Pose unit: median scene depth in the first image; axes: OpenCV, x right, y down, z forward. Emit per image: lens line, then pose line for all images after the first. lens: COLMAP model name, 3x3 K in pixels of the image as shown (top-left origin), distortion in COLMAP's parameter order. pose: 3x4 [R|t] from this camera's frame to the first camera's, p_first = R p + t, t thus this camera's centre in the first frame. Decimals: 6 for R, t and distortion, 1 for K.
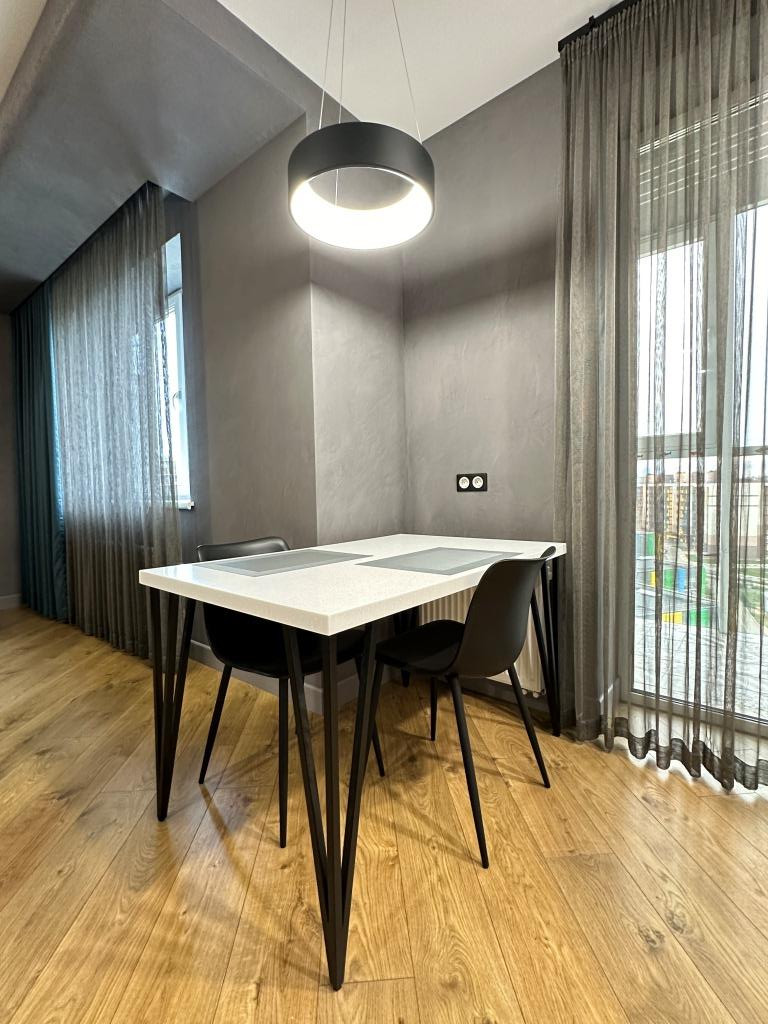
lens RADIAL K [[466.8, 0, 382.8], [0, 466.8, 509.8], [0, 0, 1]] dist [0.003801, 0.000995]
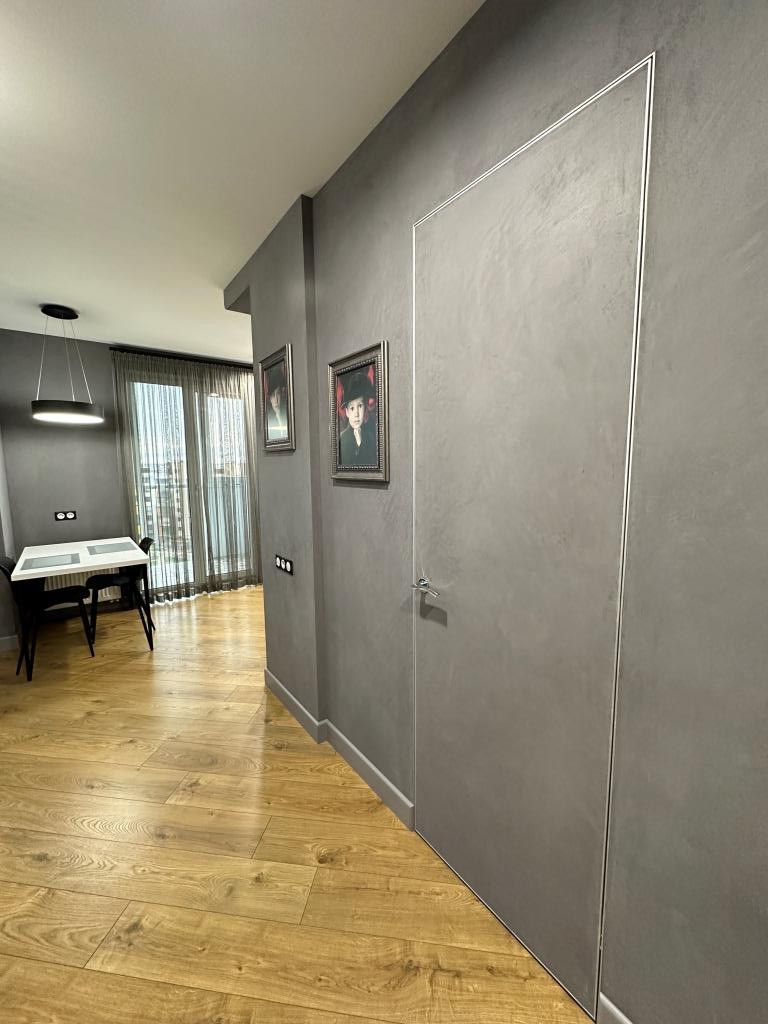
lens RADIAL K [[408.6, 0, 384.7], [0, 408.6, 514.4], [0, 0, 1]] dist [-0.004252, 0.001161]
pose [[0.204213, -0.101208, 0.973681, -1.347446], [0.054043, 0.994290, 0.092016, -0.164689], [-0.977434, 0.033830, 0.208516, -0.781623]]
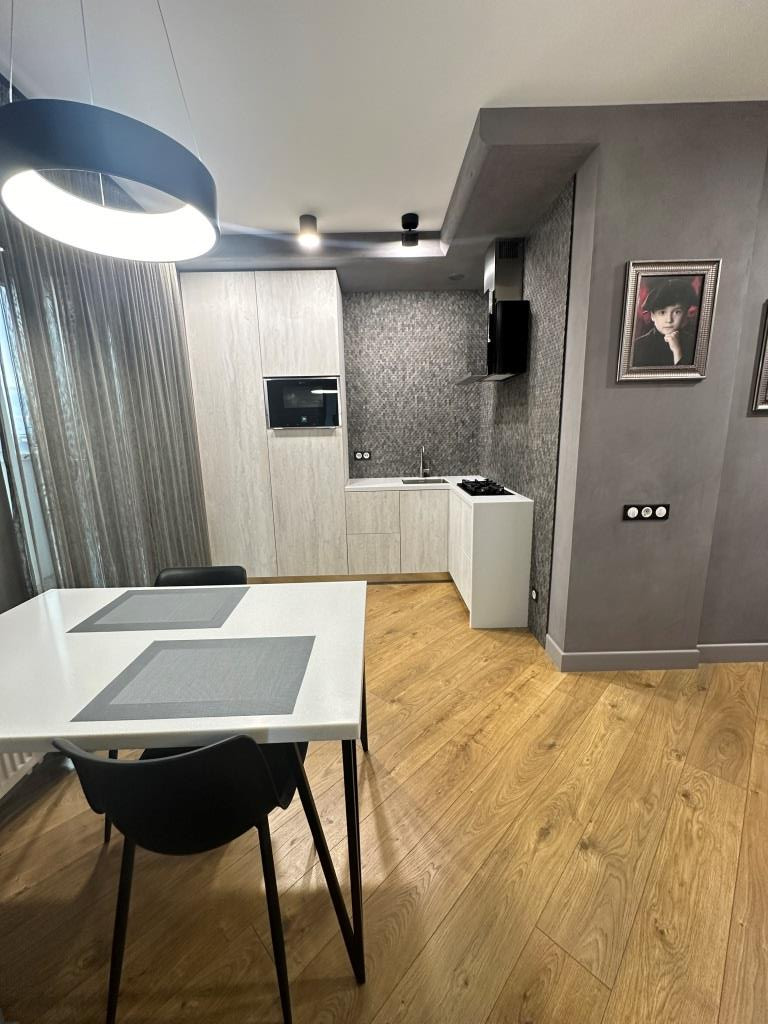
lens RADIAL K [[408.6, 0, 384.3], [0, 408.6, 513.2], [0, 0, 1]] dist [-0.004252, 0.001161]
pose [[-0.661850, -0.119573, 0.740039, -0.634702], [0.070487, 0.972896, 0.220237, -0.204440], [-0.746315, 0.197927, -0.635483, 0.860025]]
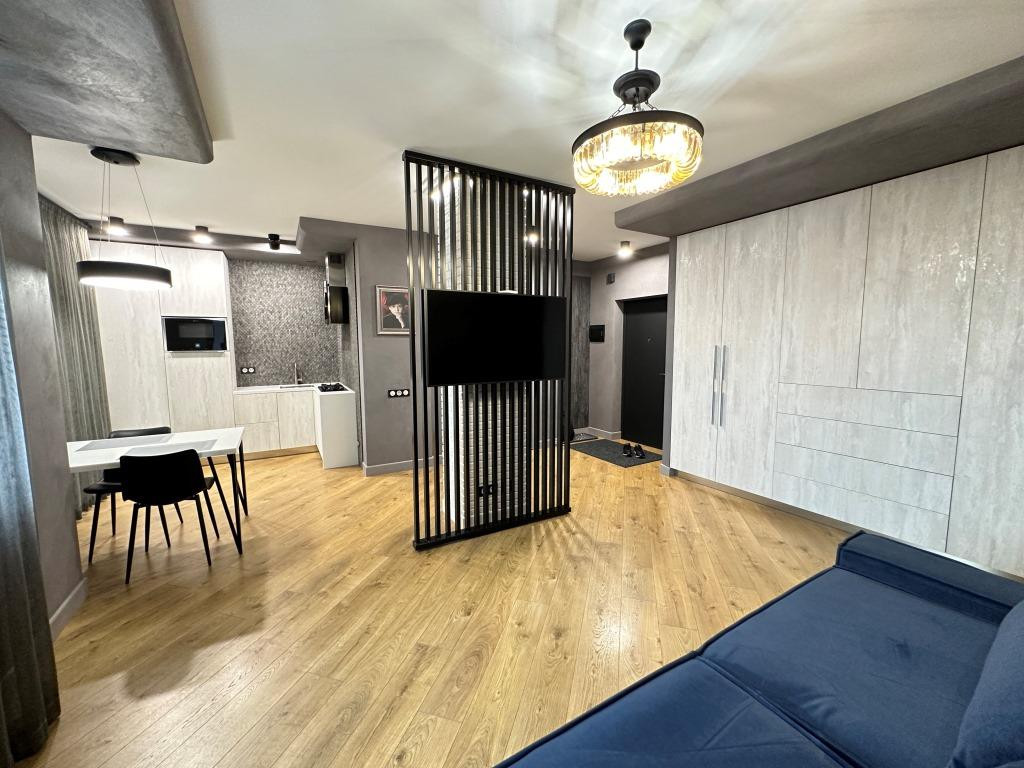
lens RADIAL K [[408.6, 0, 512.9], [0, 408.6, 383.7], [0, 0, 1]] dist [-0.004252, 0.001161]
pose [[-0.940299, -0.012199, 0.340132, -1.638799], [0.037602, 0.989516, 0.139442, -0.271763], [-0.338267, 0.143907, -0.929982, 1.562138]]
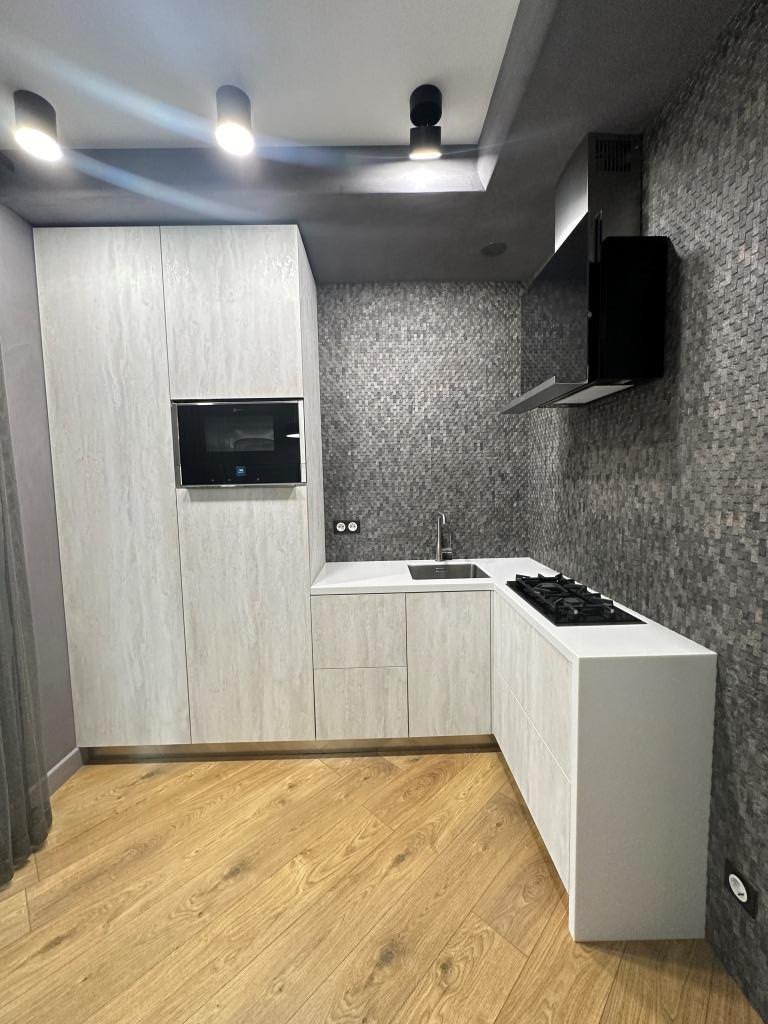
lens RADIAL K [[408.6, 0, 384.1], [0, 408.6, 512.8], [0, 0, 1]] dist [-0.004252, 0.001161]
pose [[-0.660175, -0.026209, 0.750655, -0.116555], [0.069927, 0.992906, 0.096166, -0.204435], [-0.747850, 0.115977, -0.653659, 0.382947]]
